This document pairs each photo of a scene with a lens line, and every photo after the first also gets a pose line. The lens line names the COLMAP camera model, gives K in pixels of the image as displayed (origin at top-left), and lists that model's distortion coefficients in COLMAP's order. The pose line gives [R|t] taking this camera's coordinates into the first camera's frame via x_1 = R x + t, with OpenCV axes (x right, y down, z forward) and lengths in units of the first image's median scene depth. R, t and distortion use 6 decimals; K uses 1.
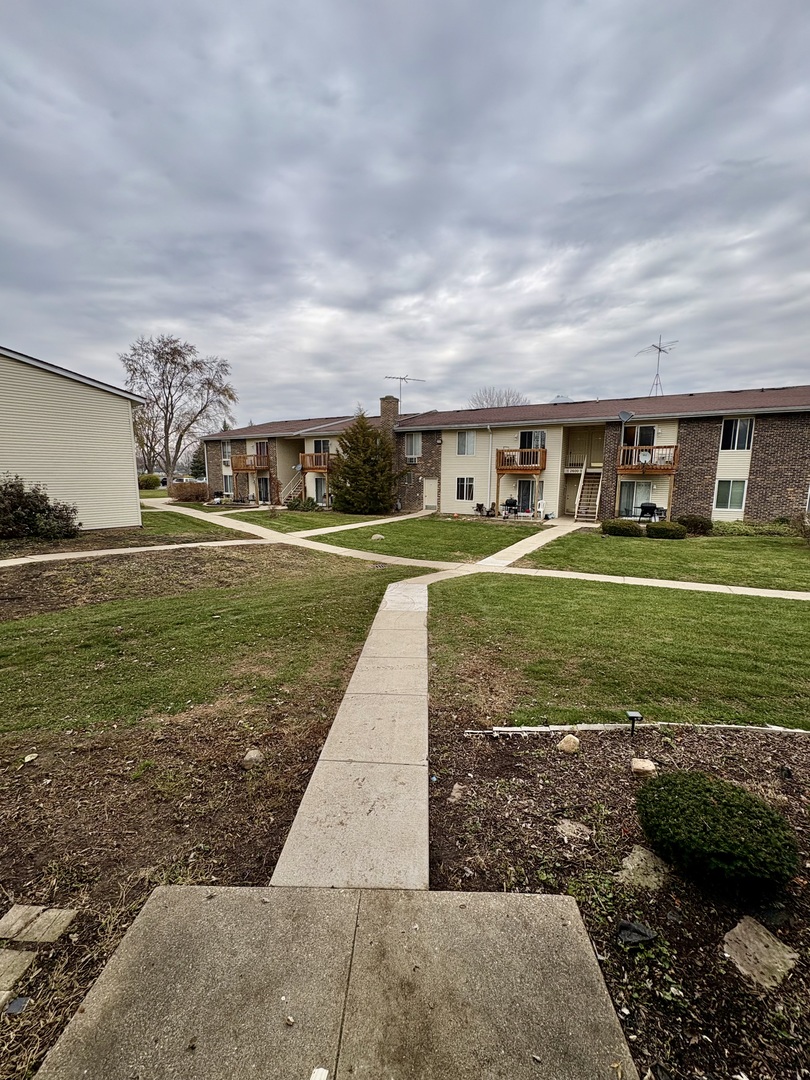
lens RADIAL K [[428.3, 0, 405.4], [0, 428.3, 539.2], [0, 0, 1]] dist [0.000798, -0.000658]
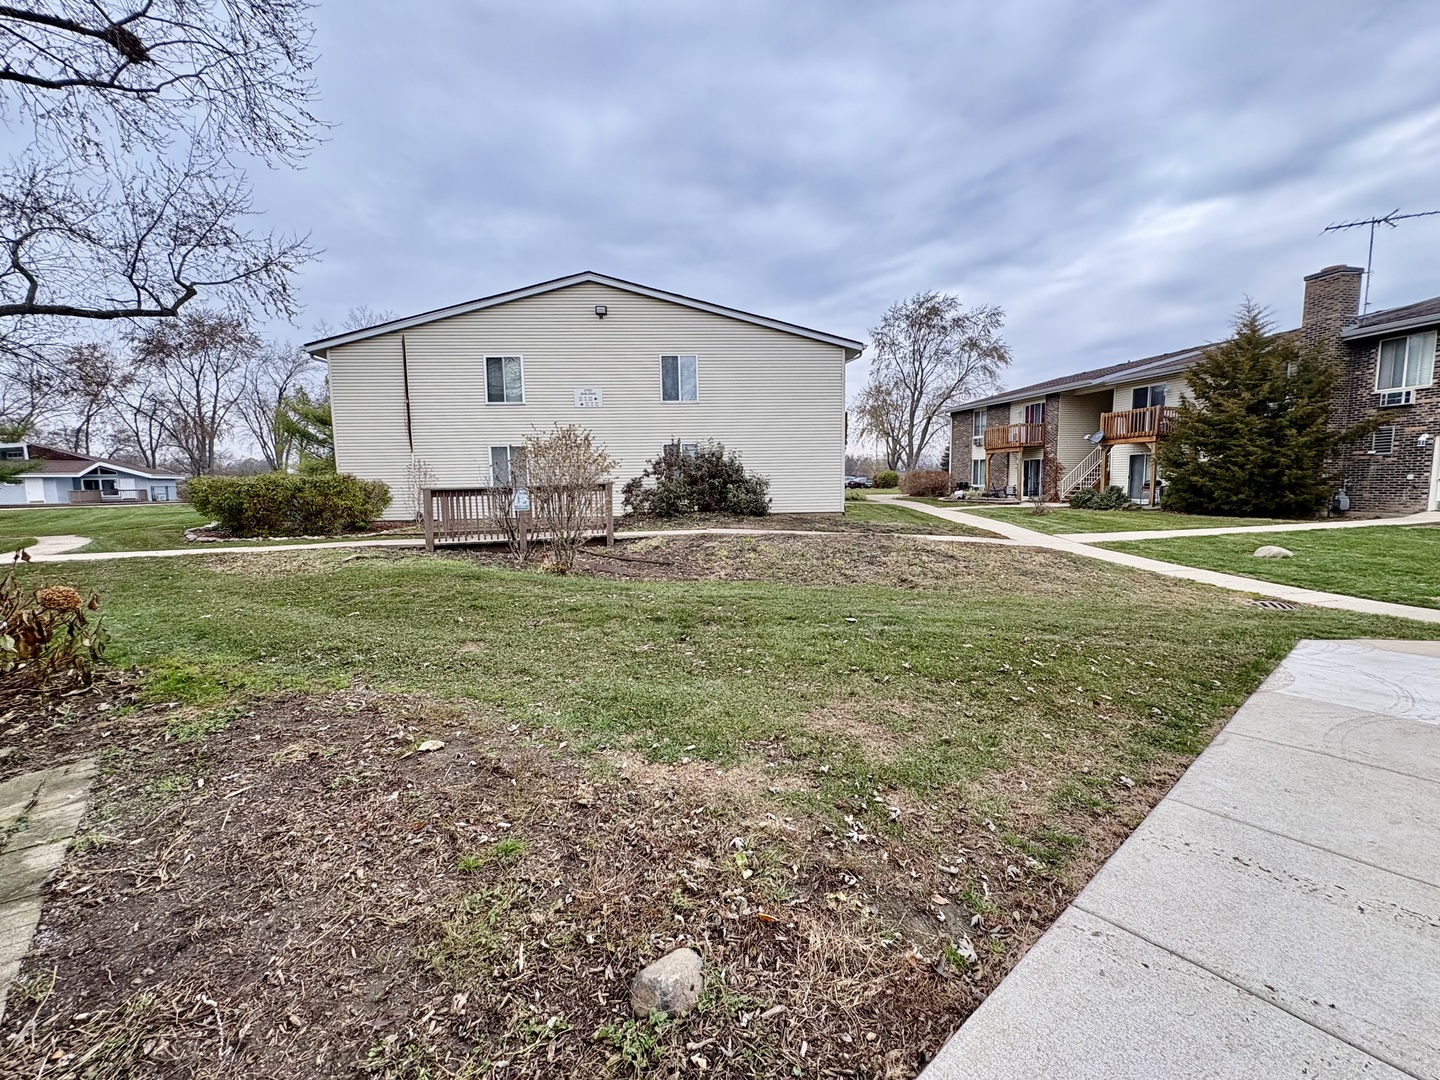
lens RADIAL K [[571.1, 0, 717.3], [0, 571.1, 539.4], [0, 0, 1]] dist [0.000798, -0.000658]
pose [[0.666901, 0.061867, -0.742574, -0.006100], [-0.094607, 0.995513, -0.002026, 0.028463], [0.739116, 0.071604, 0.669761, 0.111223]]
